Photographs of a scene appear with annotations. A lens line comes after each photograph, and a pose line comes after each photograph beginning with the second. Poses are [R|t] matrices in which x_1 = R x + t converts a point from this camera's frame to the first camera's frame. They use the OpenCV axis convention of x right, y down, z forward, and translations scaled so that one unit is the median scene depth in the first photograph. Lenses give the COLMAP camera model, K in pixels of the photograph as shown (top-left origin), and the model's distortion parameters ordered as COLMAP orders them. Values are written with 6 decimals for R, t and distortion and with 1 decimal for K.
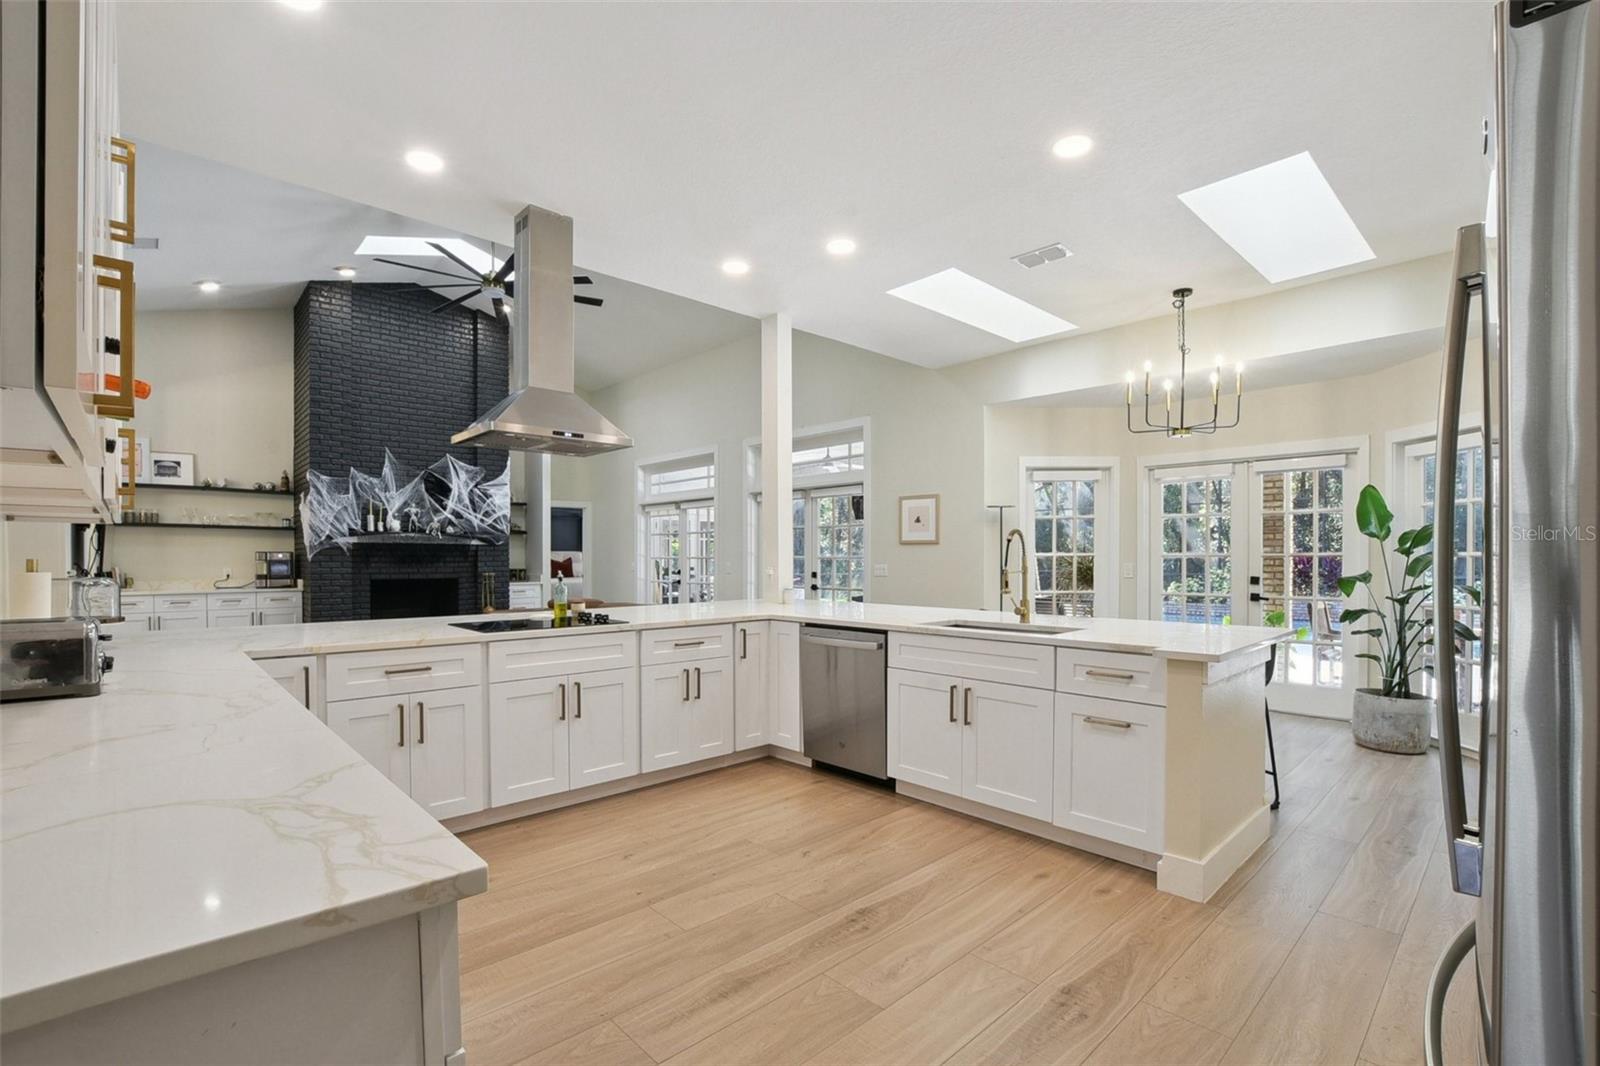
lens RADIAL K [[715.8, 0, 786.4], [0, 715.8, 559.0], [0, 0, 1]] dist [-0.020482, -0.000284]
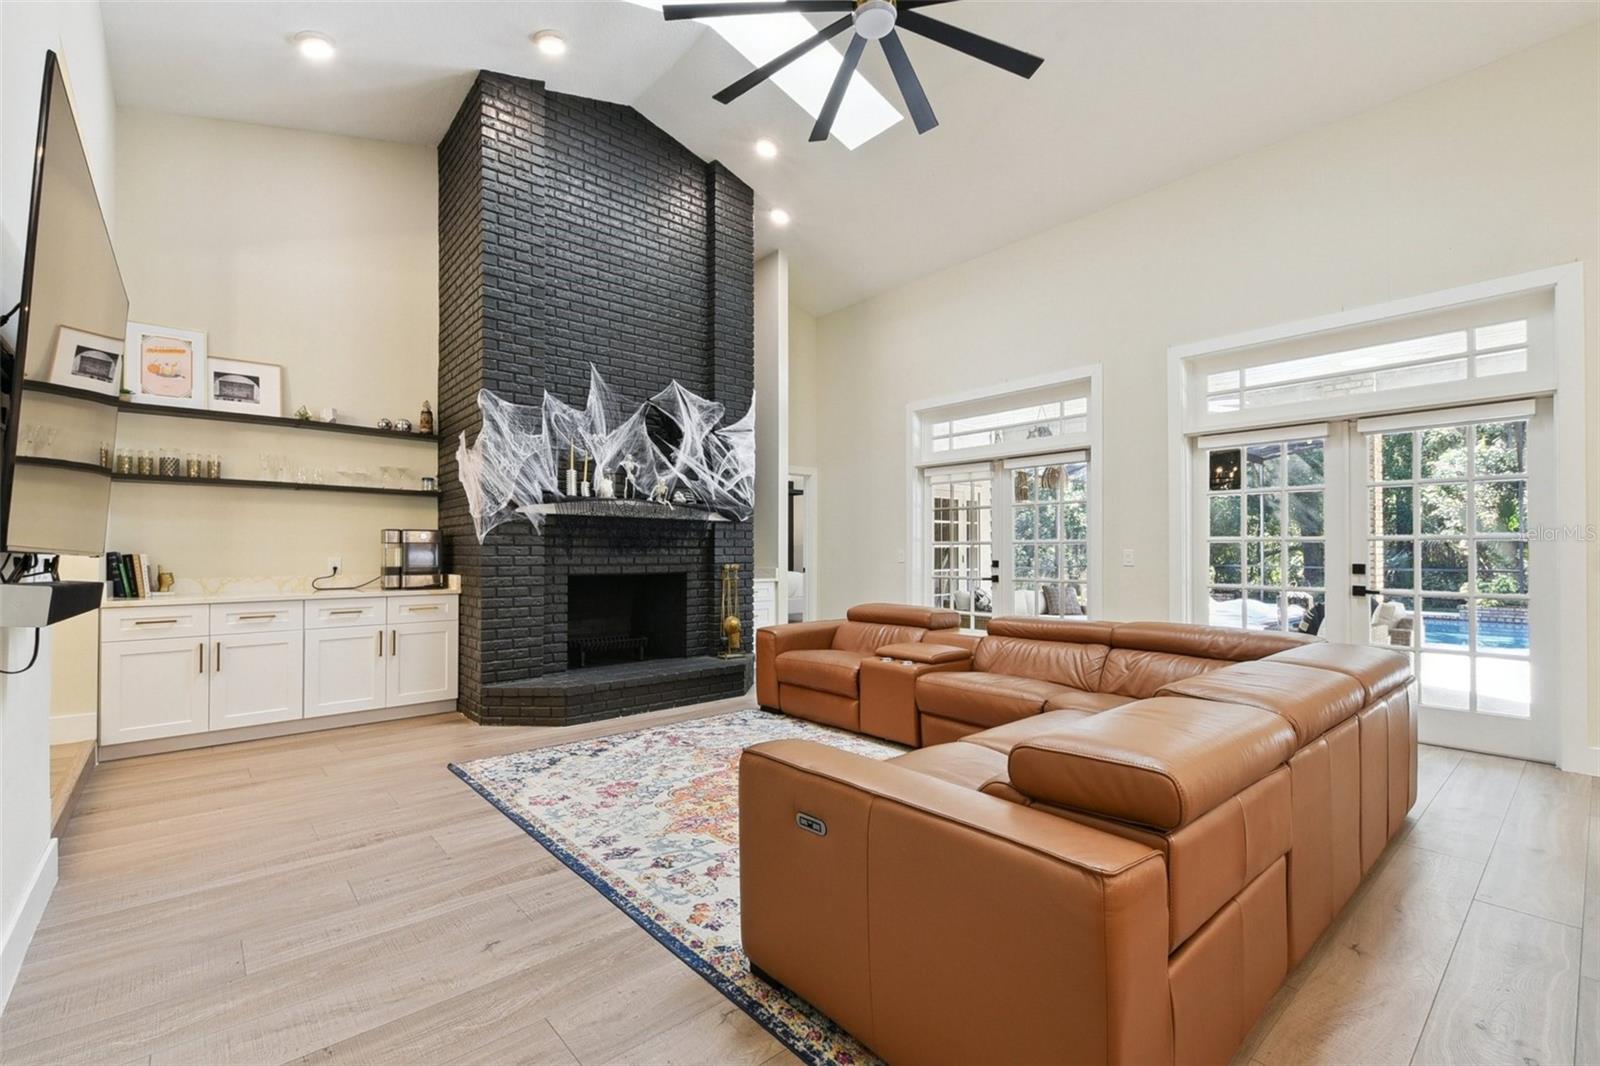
lens RADIAL K [[692.4, 0, 802.2], [0, 692.4, 537.2], [0, 0, 1]] dist [0.013180, 0.000227]
pose [[0.999634, 0.000941, -0.027021, -0.366290], [-0.001523, 0.999768, -0.021504, 0.008772], [0.026995, 0.021537, 0.999404, 0.404373]]
